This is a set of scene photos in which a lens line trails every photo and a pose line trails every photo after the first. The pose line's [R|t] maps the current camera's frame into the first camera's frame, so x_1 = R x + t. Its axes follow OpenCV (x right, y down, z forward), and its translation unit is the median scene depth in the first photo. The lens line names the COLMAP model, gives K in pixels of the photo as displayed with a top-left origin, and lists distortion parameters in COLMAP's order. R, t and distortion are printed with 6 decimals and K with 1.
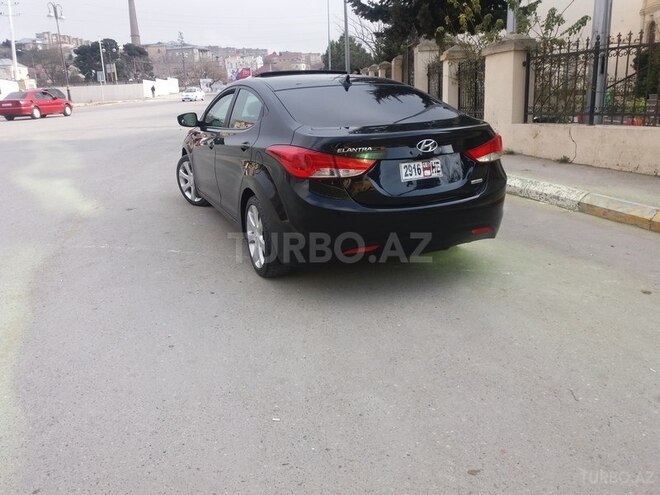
lens RADIAL K [[541.9, 0, 330.0], [0, 541.9, 247.5], [0, 0, 1]] dist [0.080936, -0.123121]
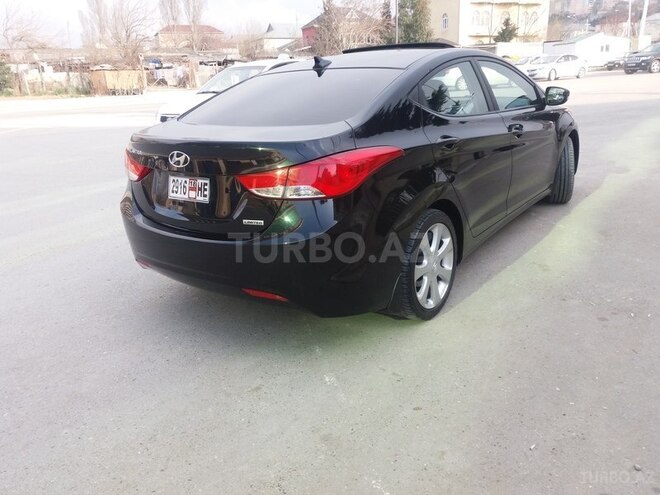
lens RADIAL K [[541.9, 0, 330.0], [0, 541.9, 247.5], [0, 0, 1]] dist [0.080936, -0.123121]
pose [[0.504728, 0.276817, -0.817693, 0.474260], [-0.215997, 0.957562, 0.190842, -0.129892], [0.835820, 0.080296, 0.543100, 0.384063]]
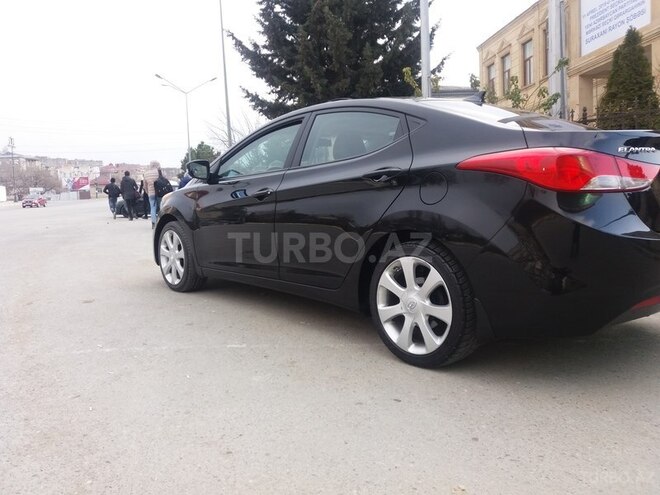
lens RADIAL K [[541.9, 0, 330.0], [0, 541.9, 247.5], [0, 0, 1]] dist [0.080936, -0.123121]
pose [[0.959510, -0.023164, 0.280722, -0.258368], [0.077828, 0.979617, -0.185185, 0.014576], [-0.270710, 0.199535, 0.941755, 0.248300]]
